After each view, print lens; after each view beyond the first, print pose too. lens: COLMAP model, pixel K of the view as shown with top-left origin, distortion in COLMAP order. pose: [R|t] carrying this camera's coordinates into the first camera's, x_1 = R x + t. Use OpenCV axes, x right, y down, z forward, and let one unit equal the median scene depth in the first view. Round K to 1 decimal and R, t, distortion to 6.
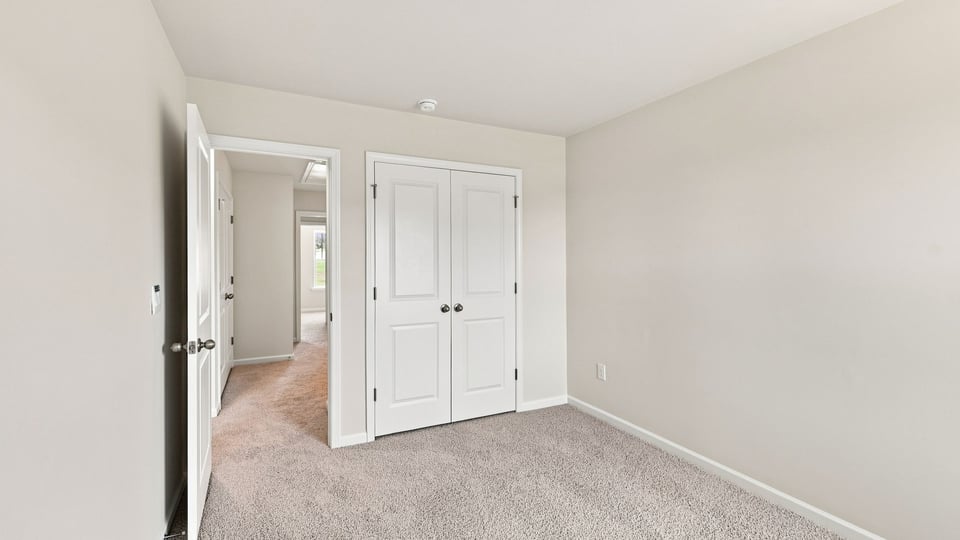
lens RADIAL K [[419.9, 0, 472.4], [0, 419.9, 264.6], [0, 0, 1]] dist [0.008887, -0.000109]
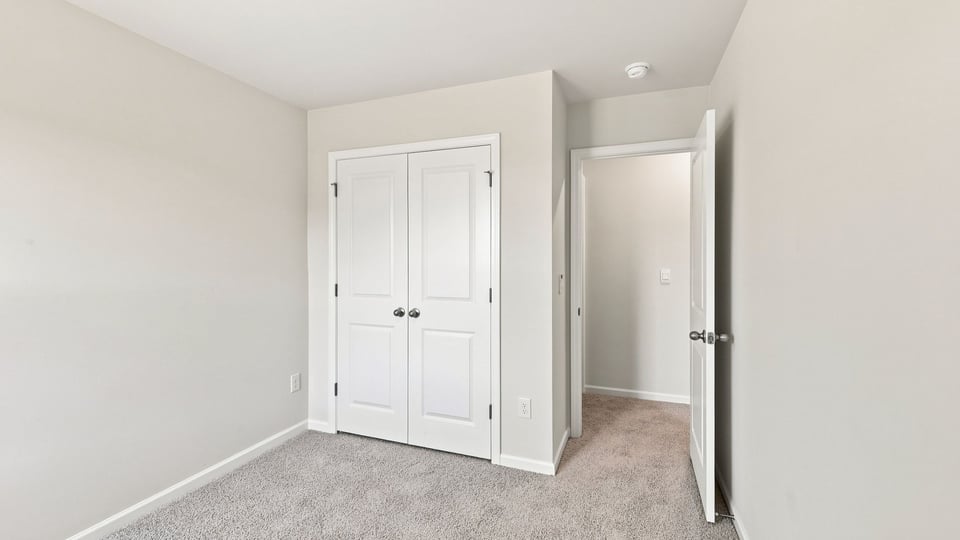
lens RADIAL K [[419.9, 0, 472.4], [0, 419.9, 264.6], [0, 0, 1]] dist [0.008887, -0.000109]
pose [[0.665683, 0.013581, -0.746111, 0.687990], [-0.015629, 0.999869, 0.004255, -0.001575], [0.746071, 0.008829, 0.665808, 0.521876]]
